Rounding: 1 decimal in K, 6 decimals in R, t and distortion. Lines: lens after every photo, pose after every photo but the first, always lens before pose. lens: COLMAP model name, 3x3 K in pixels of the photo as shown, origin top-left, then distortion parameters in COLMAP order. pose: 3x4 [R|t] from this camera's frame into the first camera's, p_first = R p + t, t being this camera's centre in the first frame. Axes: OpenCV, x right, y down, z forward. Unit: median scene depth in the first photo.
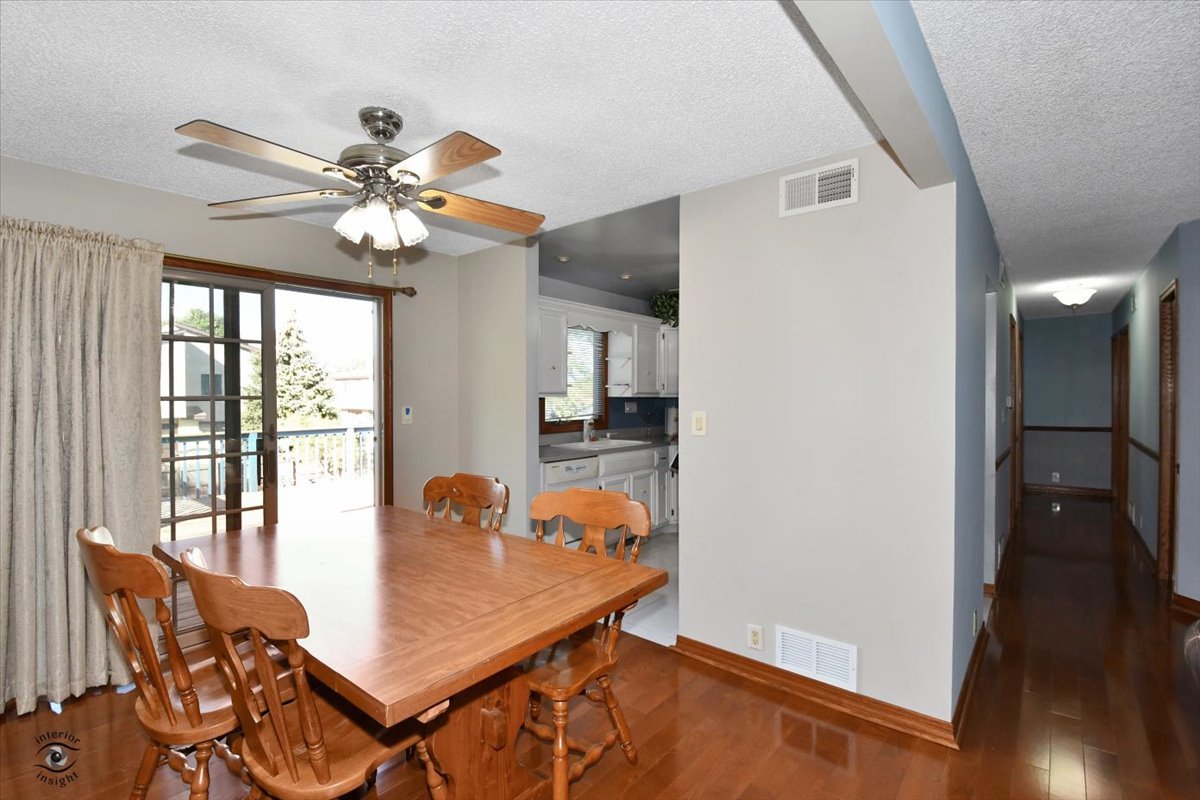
lens RADIAL K [[544.4, 0, 598.5], [0, 544.4, 395.5], [0, 0, 1]] dist [0.004367, -0.015301]
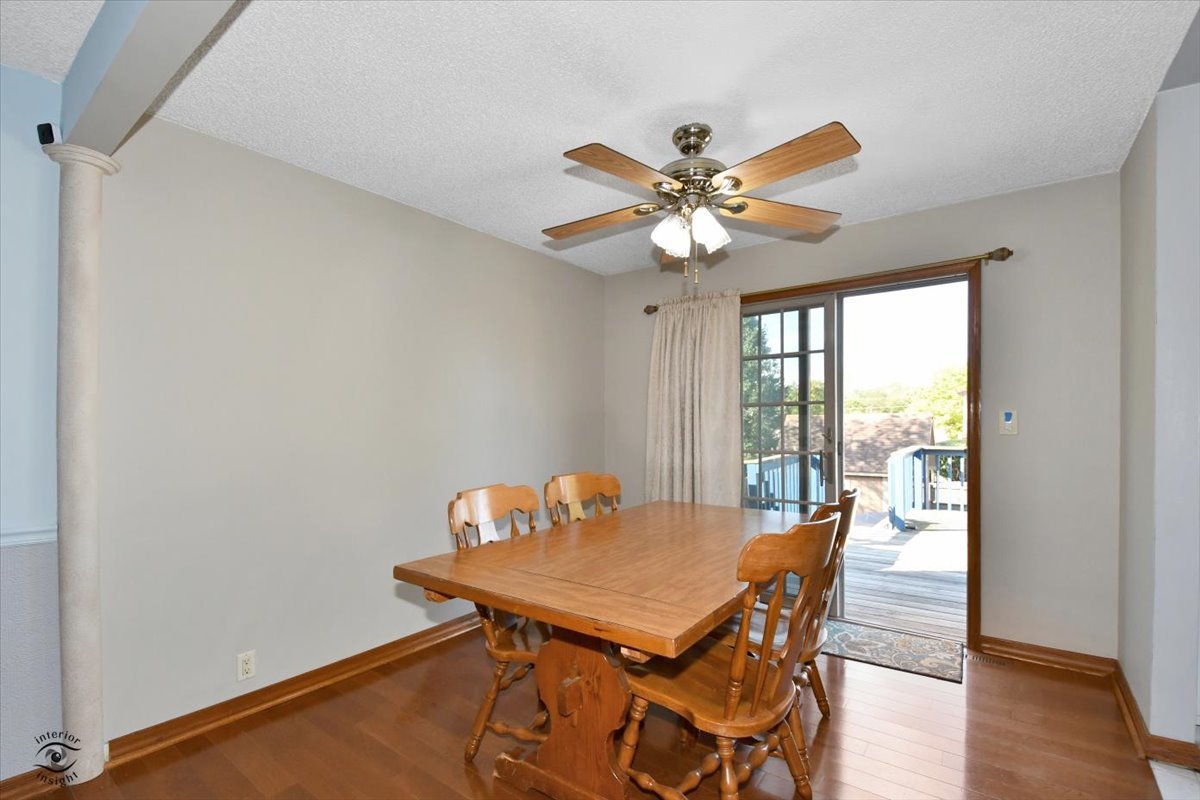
lens RADIAL K [[544.4, 0, 598.4], [0, 544.4, 413.1], [0, 0, 1]] dist [0.004367, -0.015301]
pose [[0.030944, -0.016115, -0.999391, 0.712553], [0.007769, 0.999844, -0.015881, 0.062072], [0.999491, -0.007272, 0.031064, 0.831110]]
